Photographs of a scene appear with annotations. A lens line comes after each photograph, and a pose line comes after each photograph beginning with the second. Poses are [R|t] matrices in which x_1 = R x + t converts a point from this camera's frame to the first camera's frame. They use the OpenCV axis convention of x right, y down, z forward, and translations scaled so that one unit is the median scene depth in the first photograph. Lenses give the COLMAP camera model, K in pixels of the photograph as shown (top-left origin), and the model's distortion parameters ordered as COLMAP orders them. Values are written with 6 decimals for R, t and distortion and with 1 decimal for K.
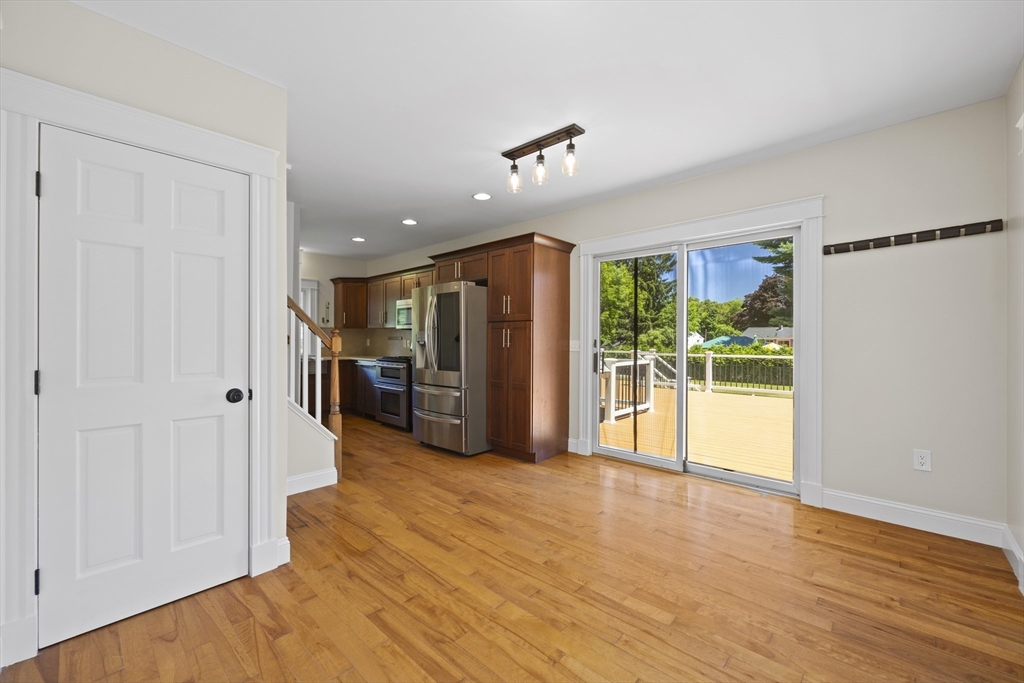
lens RADIAL K [[412.2, 0, 509.1], [0, 412.2, 339.3], [0, 0, 1]] dist [-0.002324, 0.000113]
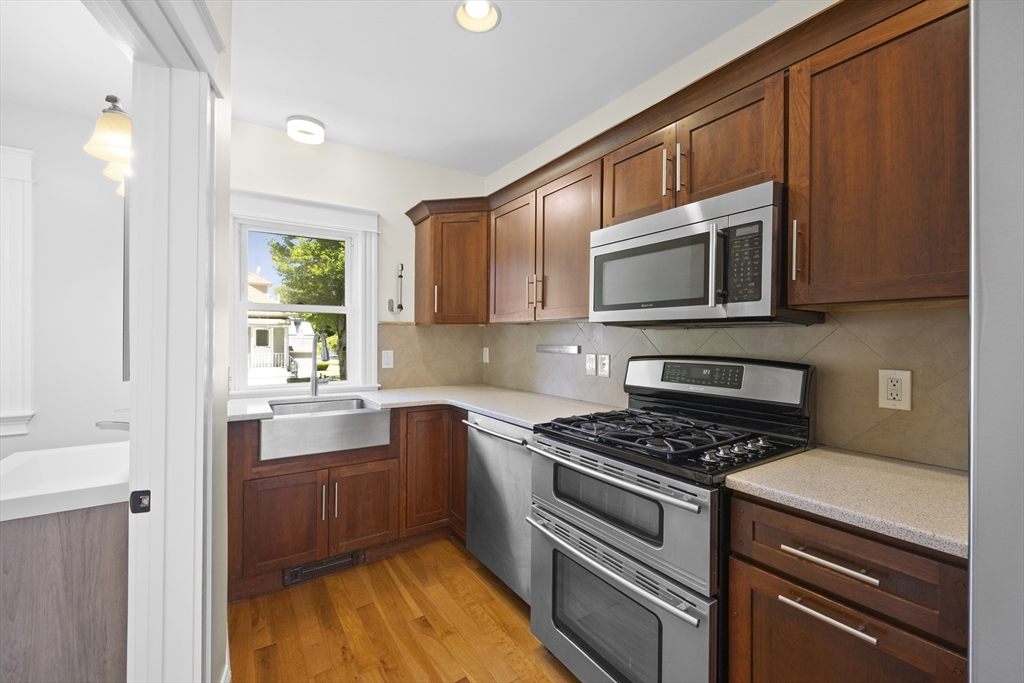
lens RADIAL K [[412.2, 0, 509.1], [0, 412.2, 339.3], [0, 0, 1]] dist [-0.002324, 0.000113]
pose [[0.975419, 0.002658, -0.220343, -0.618440], [-0.002487, 0.999996, 0.001051, -0.029910], [0.220345, -0.000477, 0.975422, 1.599946]]
